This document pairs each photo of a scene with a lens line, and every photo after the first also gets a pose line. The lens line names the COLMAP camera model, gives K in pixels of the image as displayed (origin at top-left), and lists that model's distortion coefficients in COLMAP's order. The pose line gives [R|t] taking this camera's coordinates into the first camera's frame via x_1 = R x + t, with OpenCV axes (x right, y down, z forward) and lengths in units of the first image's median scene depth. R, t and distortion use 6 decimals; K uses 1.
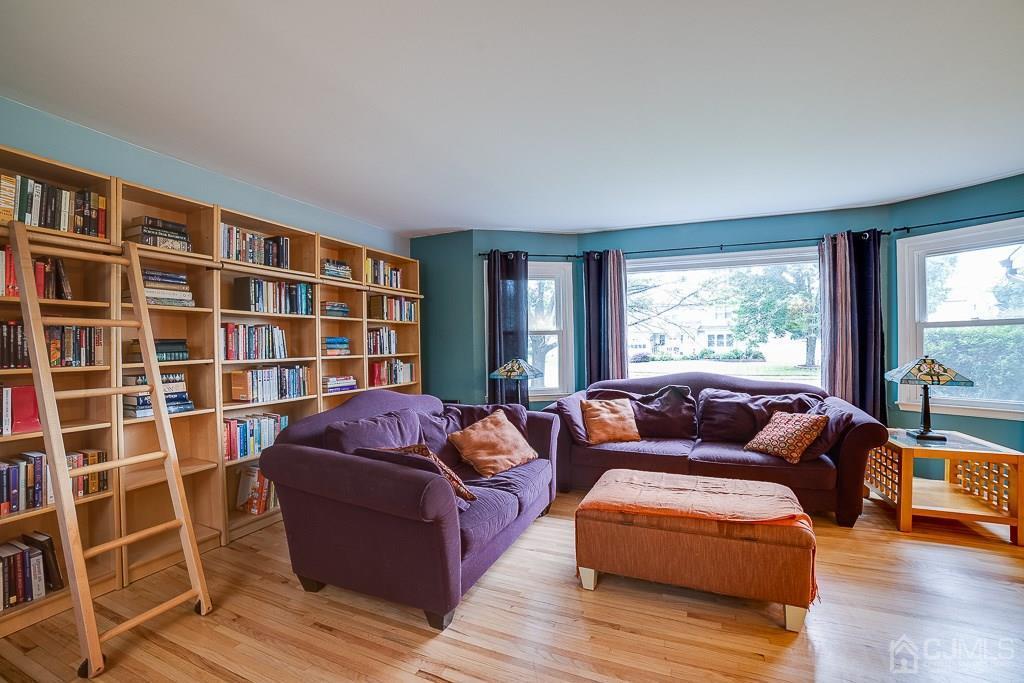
lens RADIAL K [[438.6, 0, 518.3], [0, 438.6, 340.6], [0, 0, 1]] dist [-0.109083, 0.042275]
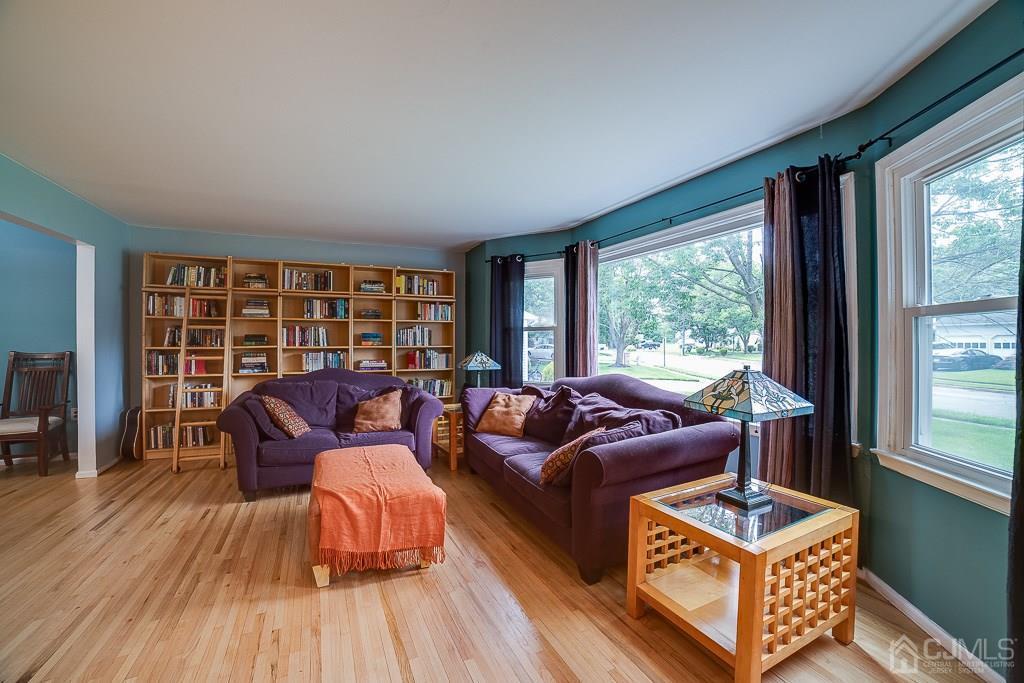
lens RADIAL K [[438.6, 0, 518.3], [0, 438.6, 340.6], [0, 0, 1]] dist [-0.109083, 0.042275]
pose [[0.734427, 0.013741, -0.678548, 0.922895], [-0.004034, 0.999866, 0.015882, -0.007838], [0.678675, -0.008927, 0.734384, 0.250782]]
